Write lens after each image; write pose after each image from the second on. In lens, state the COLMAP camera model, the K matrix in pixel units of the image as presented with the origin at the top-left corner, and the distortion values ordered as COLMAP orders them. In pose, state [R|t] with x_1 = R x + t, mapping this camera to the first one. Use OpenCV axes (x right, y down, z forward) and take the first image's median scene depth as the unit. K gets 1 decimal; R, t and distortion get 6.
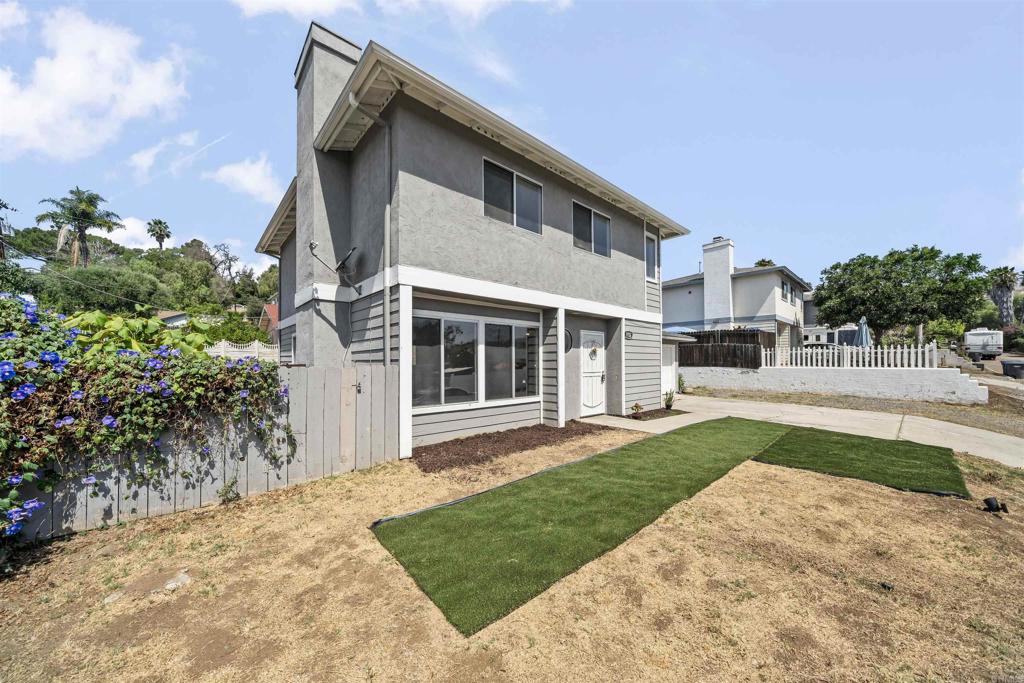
lens RADIAL K [[349.2, 0, 516.8], [0, 349.2, 358.5], [0, 0, 1]] dist [0.000470, 0.000026]
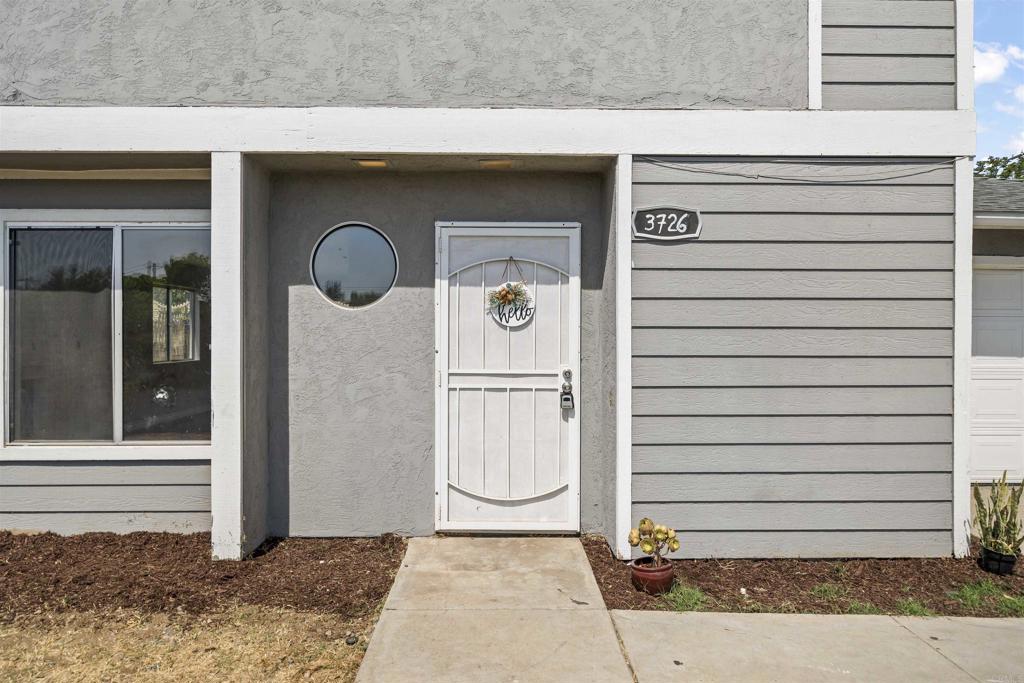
lens RADIAL K [[707.6, 0, 512.0], [0, 707.6, 341.5], [0, 0, 1]] dist [0.019831, 0.000758]
pose [[0.748183, 0.003156, -0.663485, 0.592699], [0.002654, 0.999966, 0.007749, 0.009201], [0.663487, -0.007559, 0.748150, 0.598576]]
